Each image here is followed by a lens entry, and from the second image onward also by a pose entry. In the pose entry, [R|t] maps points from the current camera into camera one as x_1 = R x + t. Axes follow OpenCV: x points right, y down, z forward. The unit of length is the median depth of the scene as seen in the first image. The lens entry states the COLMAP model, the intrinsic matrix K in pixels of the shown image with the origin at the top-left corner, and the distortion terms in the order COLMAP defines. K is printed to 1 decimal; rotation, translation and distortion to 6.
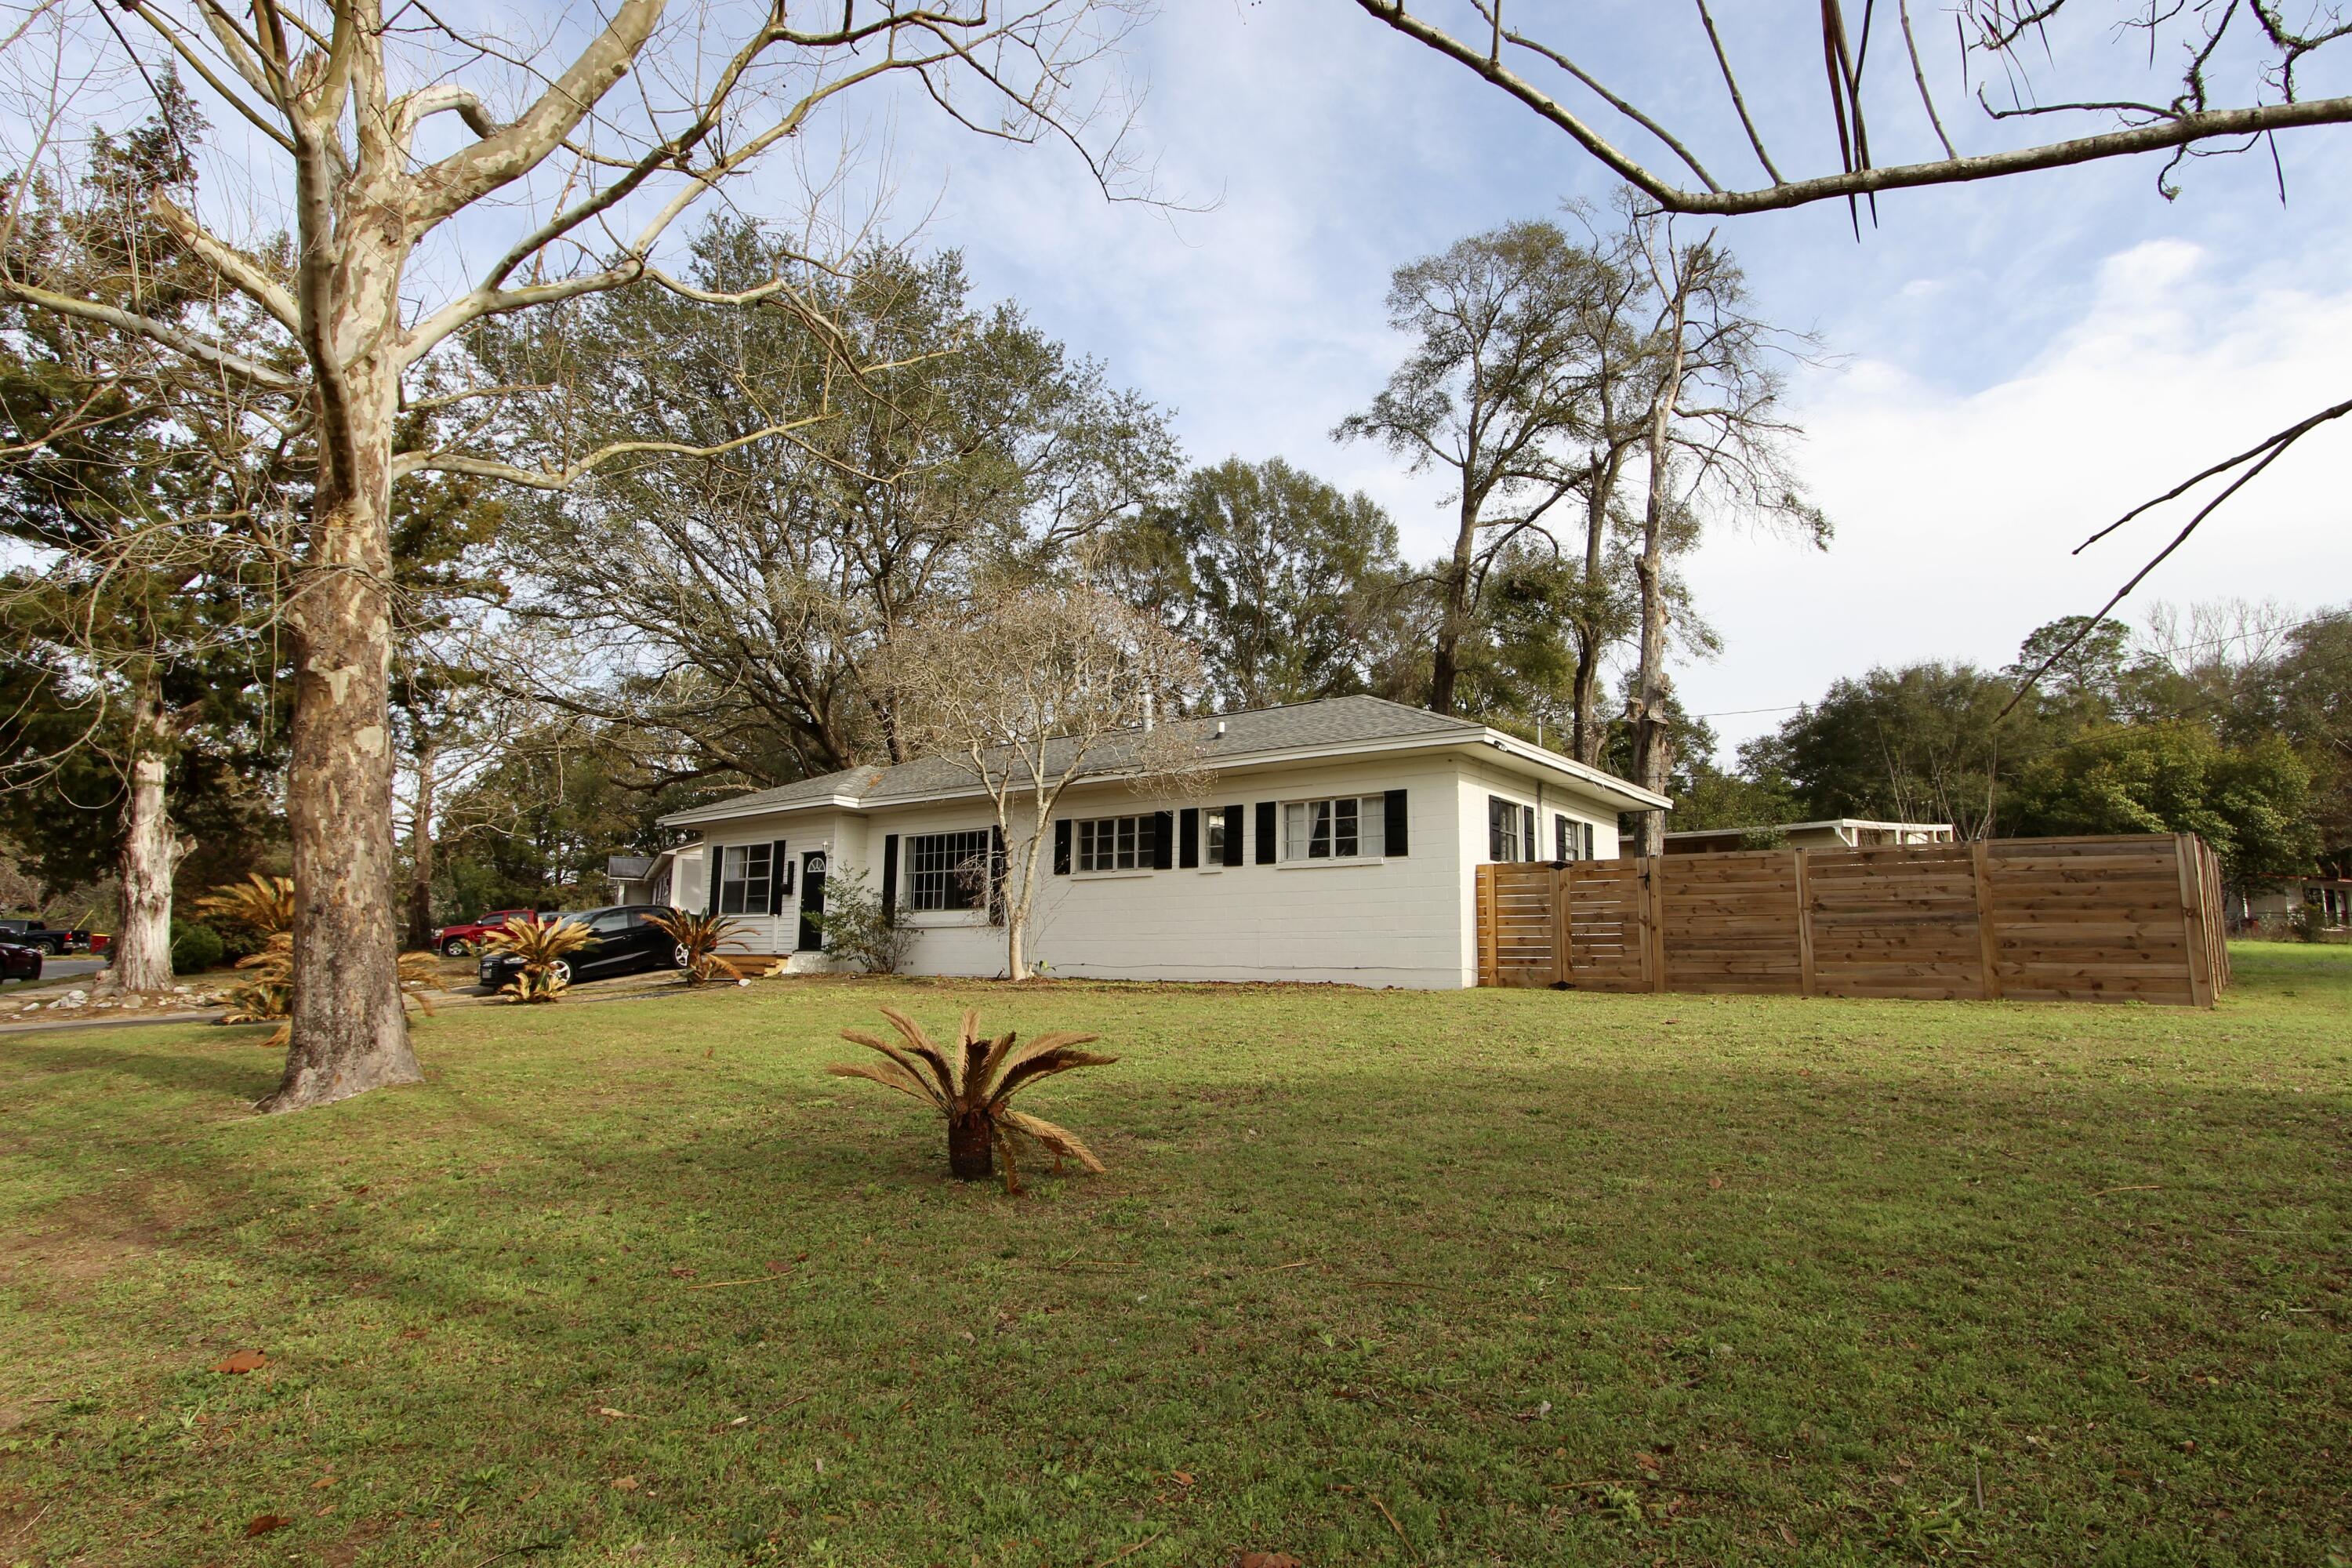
lens RADIAL K [[1269.0, 0, 1176.0], [0, 1269.0, 784.0], [0, 0, 1]] dist [-0.020555, -0.000042]
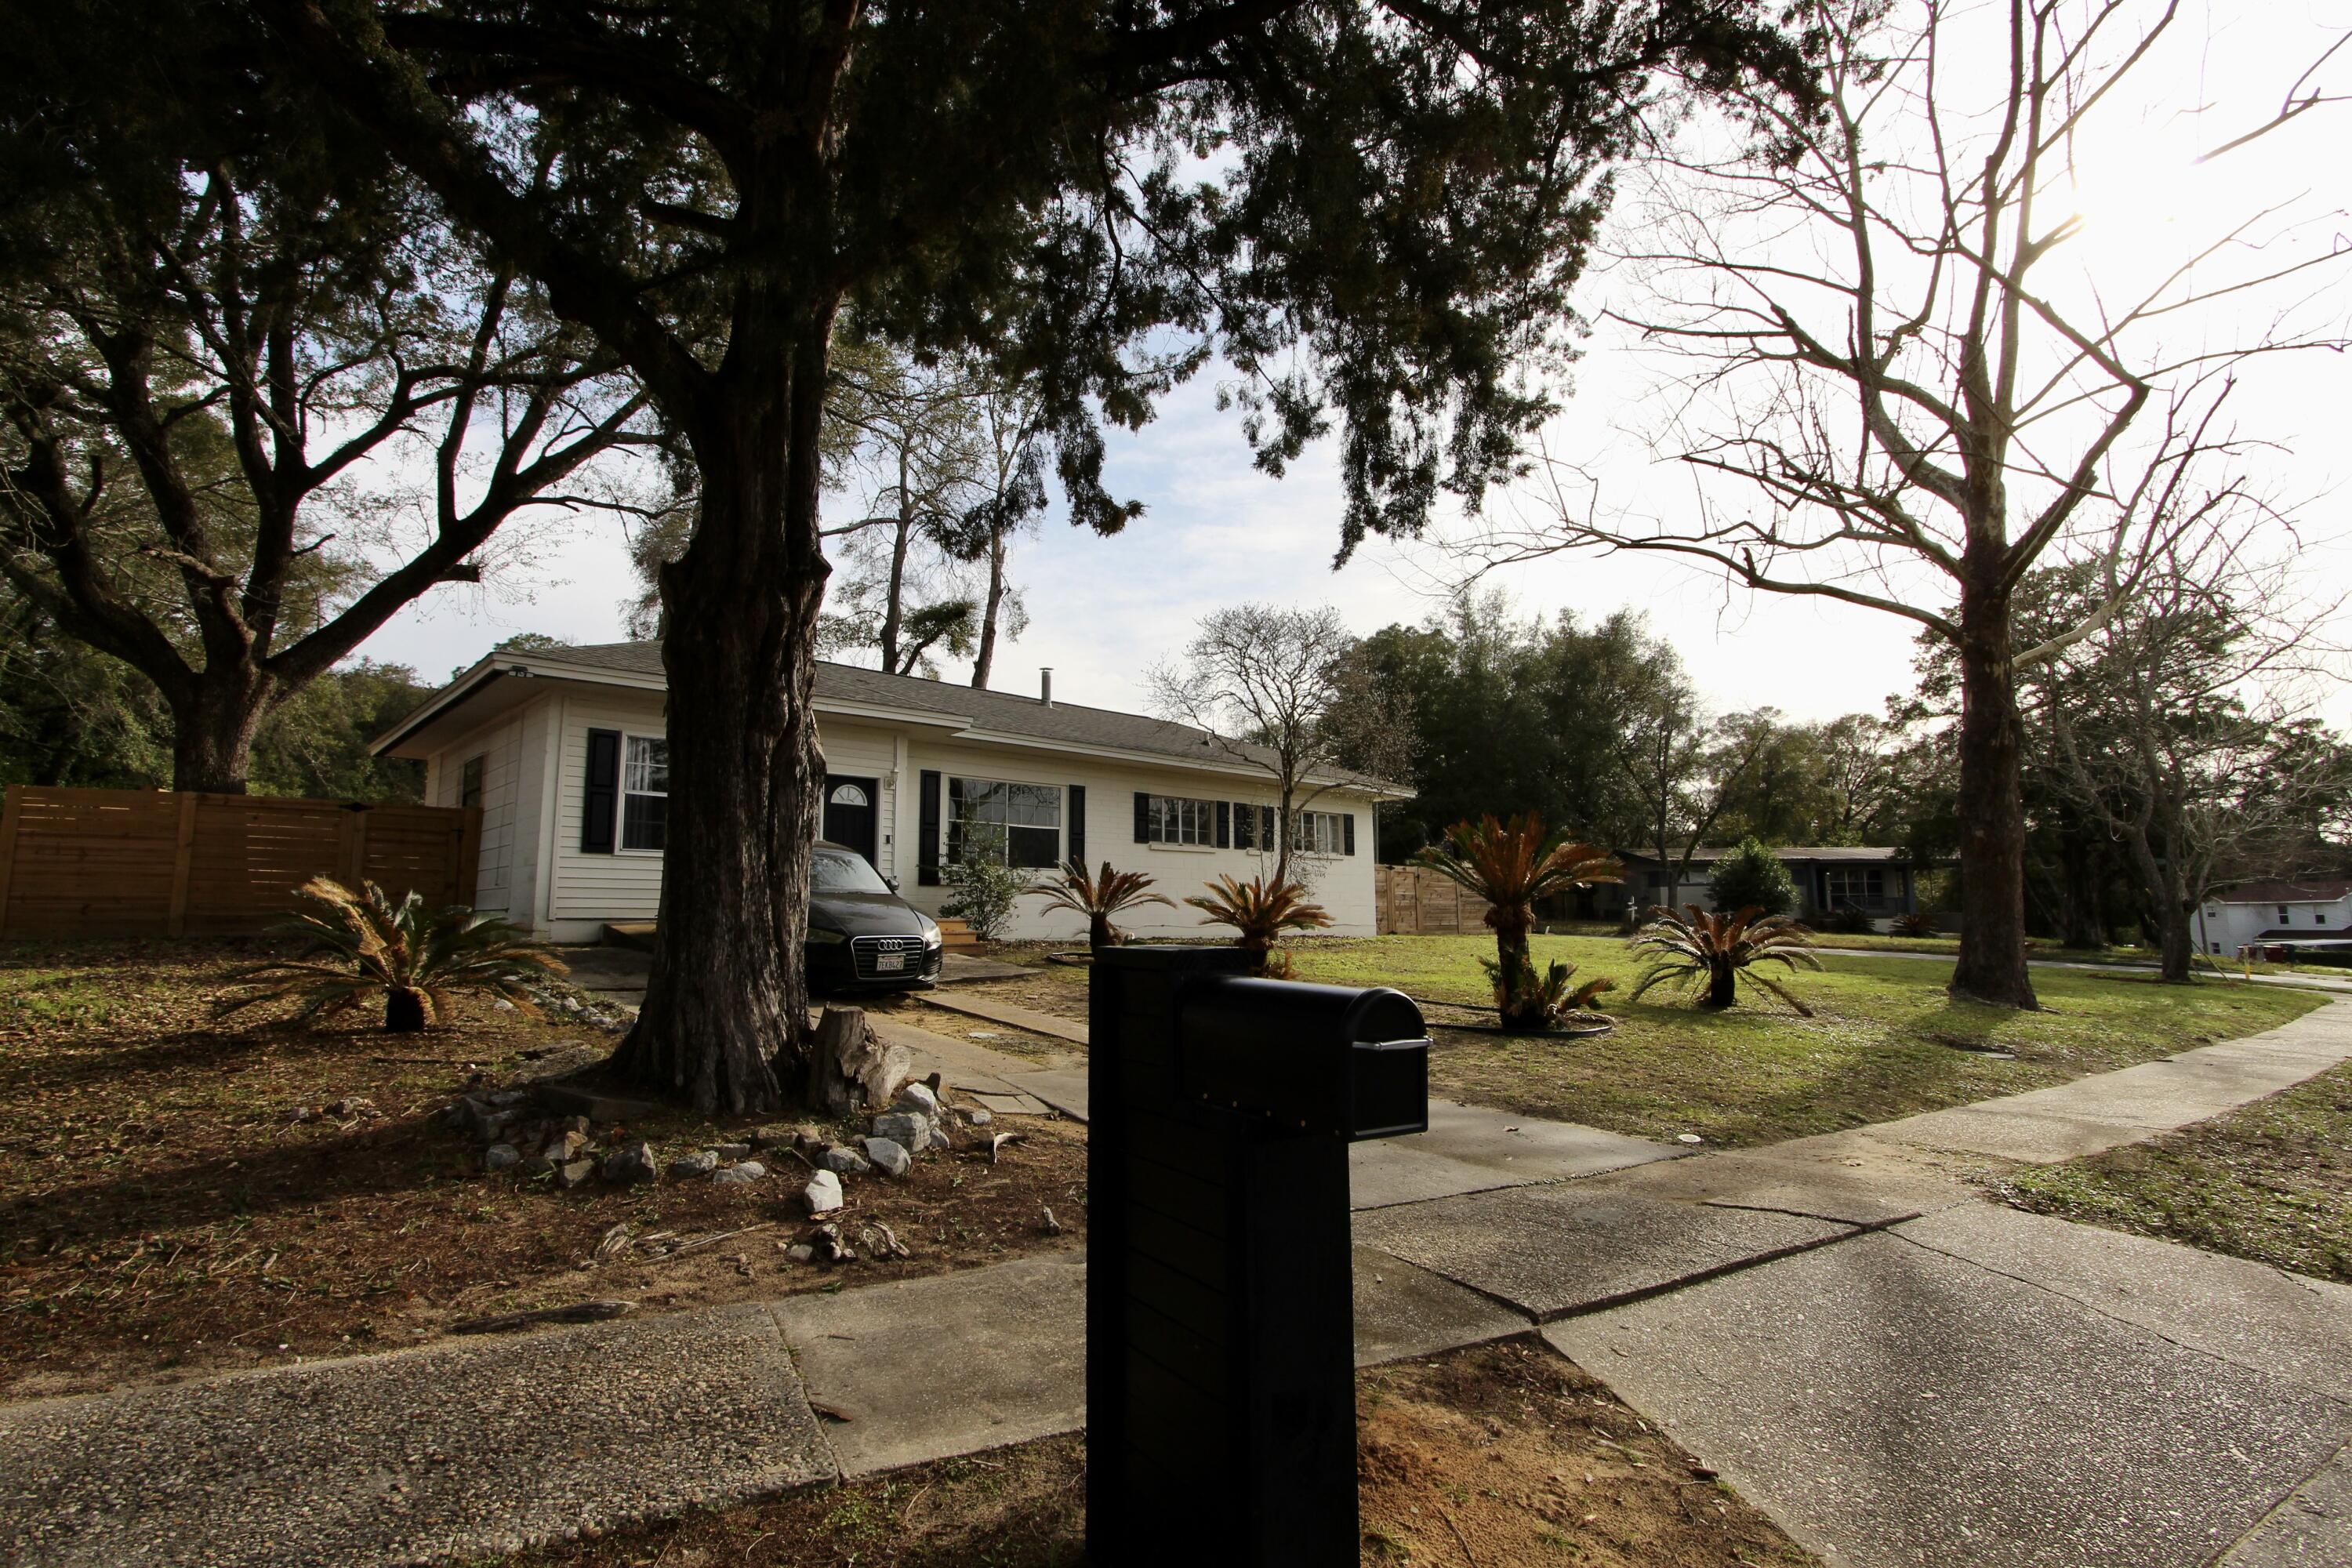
lens RADIAL K [[1083.1, 0, 1176.0], [0, 1083.1, 784.0], [0, 0, 1]] dist [-0.023182, 0.006588]
pose [[0.140346, 0.108876, 0.984098, -0.922034], [-0.143735, 0.985647, -0.088548, 0.090781], [-0.979614, -0.129022, 0.153981, 0.761404]]
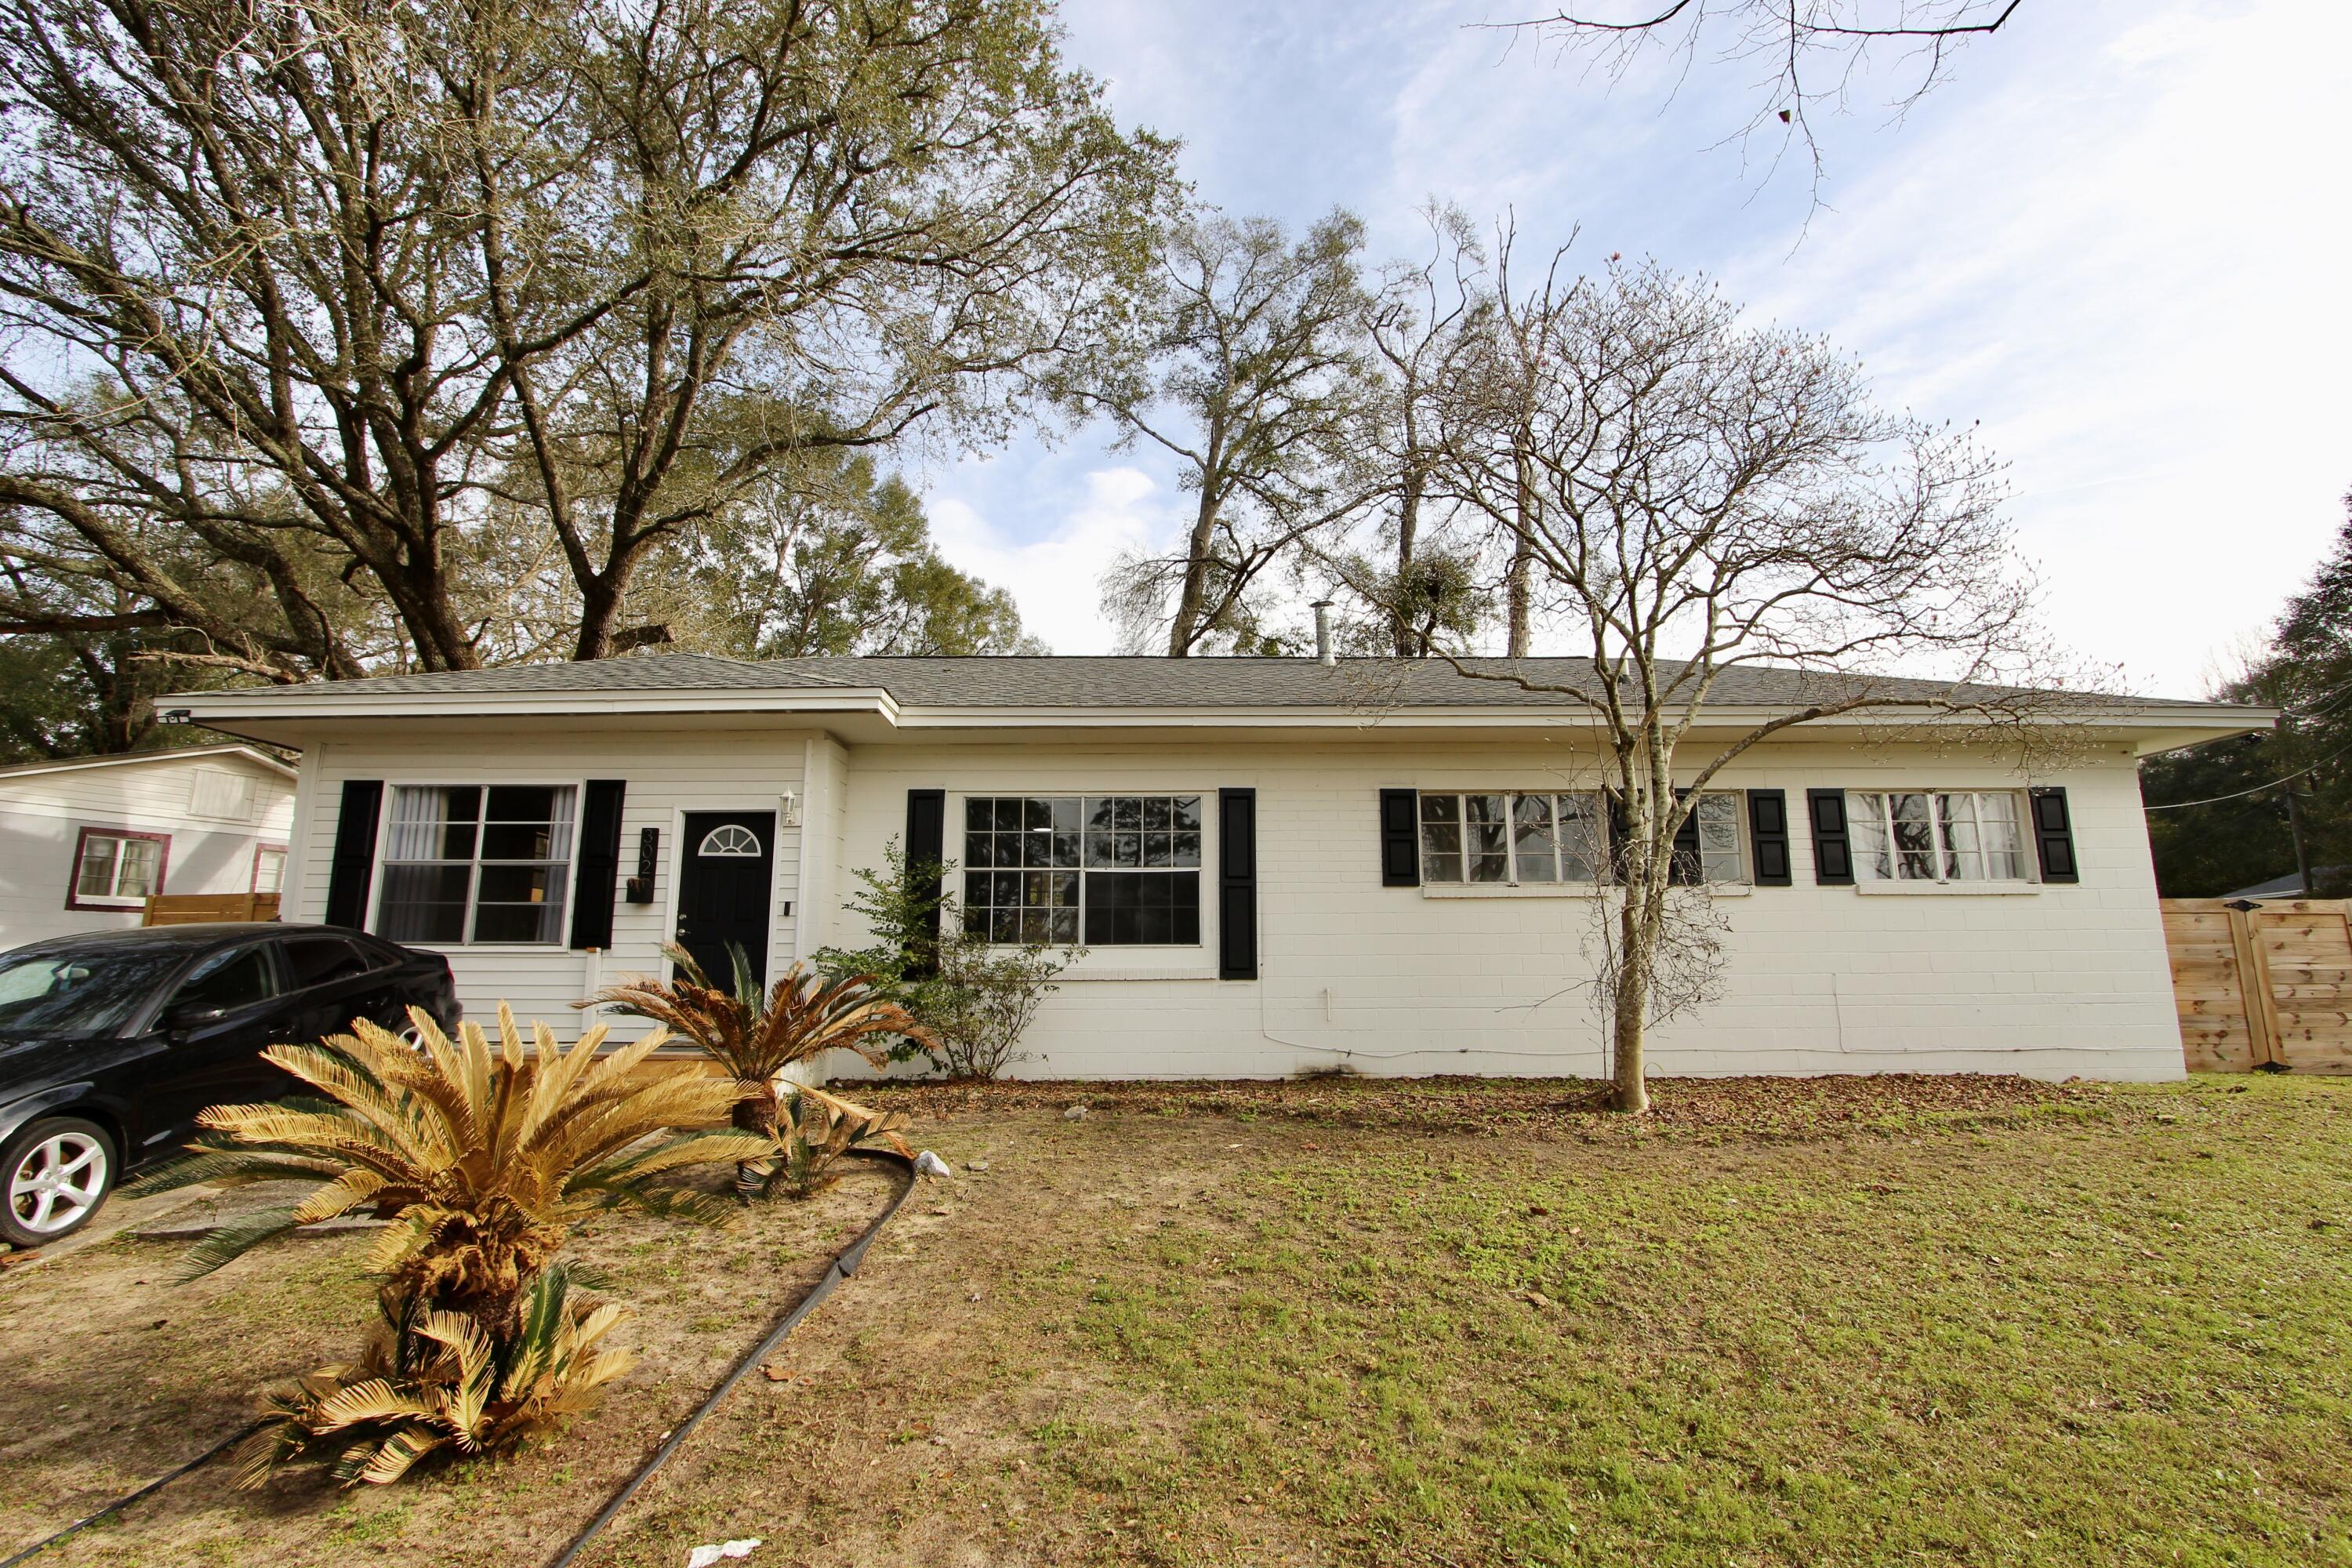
lens RADIAL K [[1083.1, 0, 1176.0], [0, 1083.1, 784.0], [0, 0, 1]] dist [-0.023182, 0.006588]
pose [[0.785657, 0.092360, 0.611730, -0.420408], [-0.079934, 0.995660, -0.047665, 0.051865], [-0.613477, -0.011450, 0.789630, 0.627598]]
